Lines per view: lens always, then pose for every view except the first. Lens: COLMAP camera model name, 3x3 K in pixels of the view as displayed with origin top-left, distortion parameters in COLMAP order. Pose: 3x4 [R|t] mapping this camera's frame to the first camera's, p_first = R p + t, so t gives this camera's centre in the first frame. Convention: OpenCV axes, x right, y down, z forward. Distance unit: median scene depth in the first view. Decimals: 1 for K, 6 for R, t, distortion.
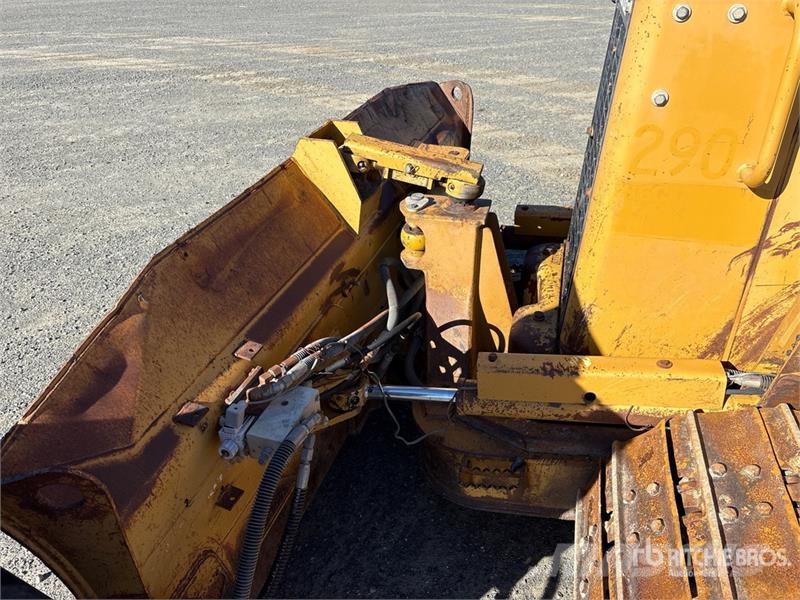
lens RADIAL K [[608.0, 0, 400.0], [0, 608.0, 300.0], [0, 0, 1]] dist [0.027741, -0.002755]
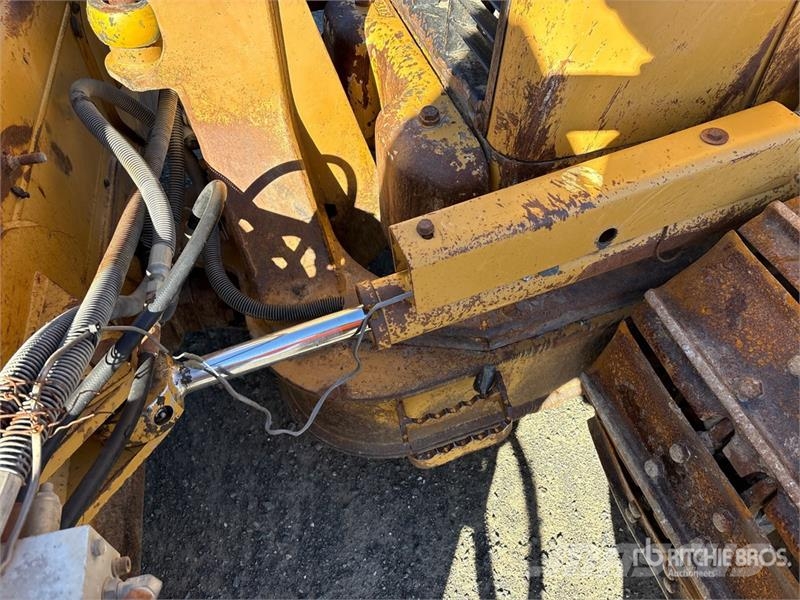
lens RADIAL K [[604.7, 0, 410.8], [0, 604.7, 286.0], [0, 0, 1]] dist [0.019277, -0.005420]
pose [[0.841513, -0.387686, 0.376239, -0.047399], [0.256087, 0.899475, 0.354067, -0.031684], [-0.475684, -0.201602, 0.856201, 0.502870]]
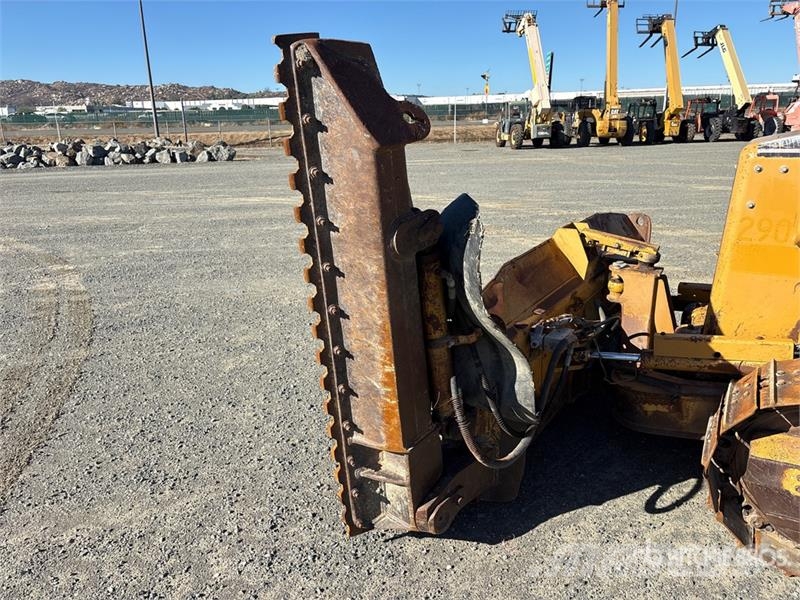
lens RADIAL K [[610.2, 0, 405.5], [0, 610.2, 304.8], [0, 0, 1]] dist [0.040987, -0.041565]
pose [[0.967594, 0.073344, -0.241626, -0.145477], [-0.128653, 0.966569, -0.221796, 0.460214], [0.217281, 0.245695, 0.944681, -0.871163]]
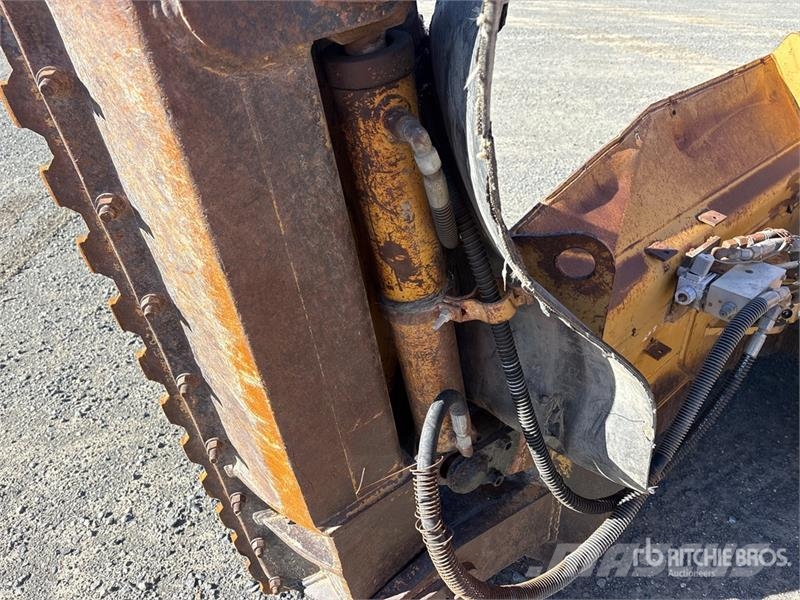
lens RADIAL K [[610.2, 0, 405.5], [0, 610.2, 304.8], [0, 0, 1]] dist [0.040987, -0.041565]
pose [[0.873771, 0.261560, -0.410012, -0.184125], [-0.249250, 0.964765, 0.084282, 0.201061], [0.417610, 0.028552, 0.908178, -0.083794]]
